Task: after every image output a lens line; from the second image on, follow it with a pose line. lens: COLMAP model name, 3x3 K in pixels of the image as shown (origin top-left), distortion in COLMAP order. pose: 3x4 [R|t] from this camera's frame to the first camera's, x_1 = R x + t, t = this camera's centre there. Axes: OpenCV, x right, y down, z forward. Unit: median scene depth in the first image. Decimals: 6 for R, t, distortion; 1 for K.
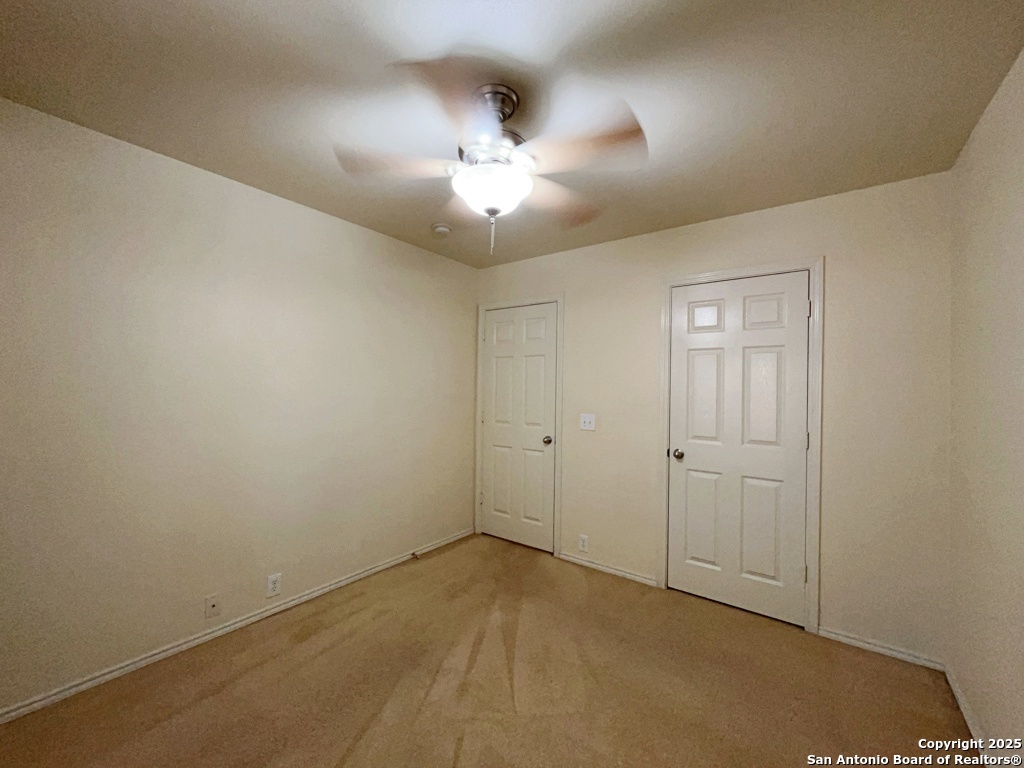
lens RADIAL K [[398.9, 0, 512.0], [0, 398.9, 384.0], [0, 0, 1]] dist [0.000250, -0.000099]
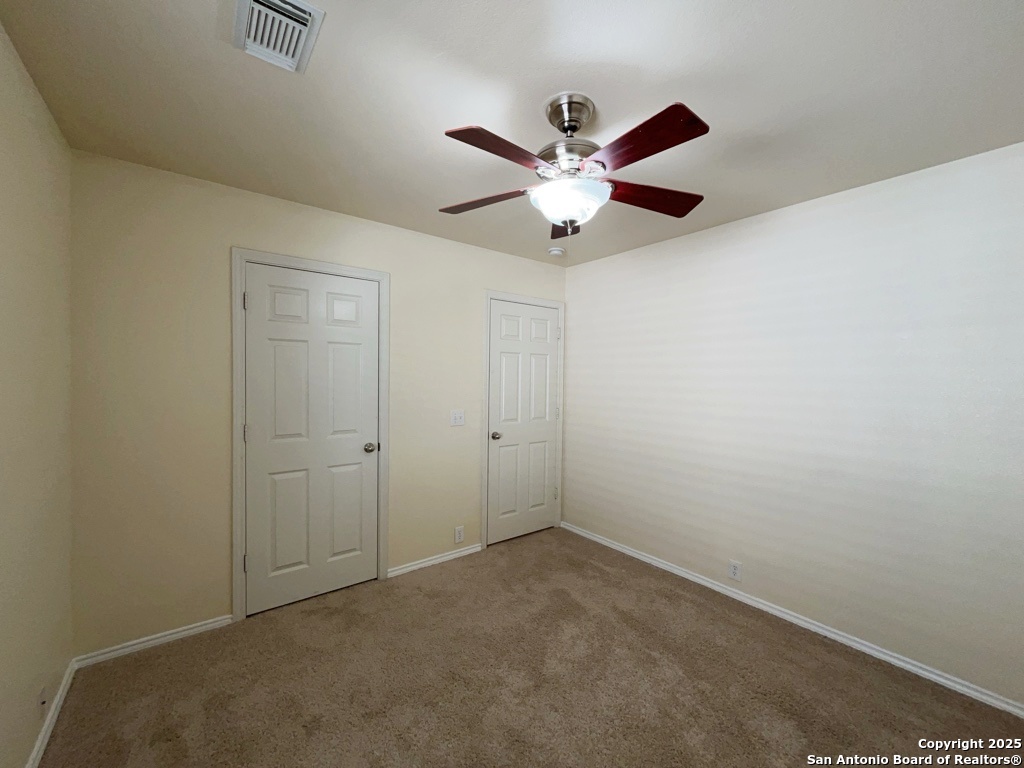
lens RADIAL K [[412.6, 0, 514.5], [0, 412.6, 385.9], [0, 0, 1]] dist [-0.000975, -0.000704]
pose [[0.283426, -0.020892, 0.958767, -0.649468], [-0.000118, 0.999762, 0.021821, -0.005288], [-0.958994, -0.006297, 0.283356, 0.473550]]
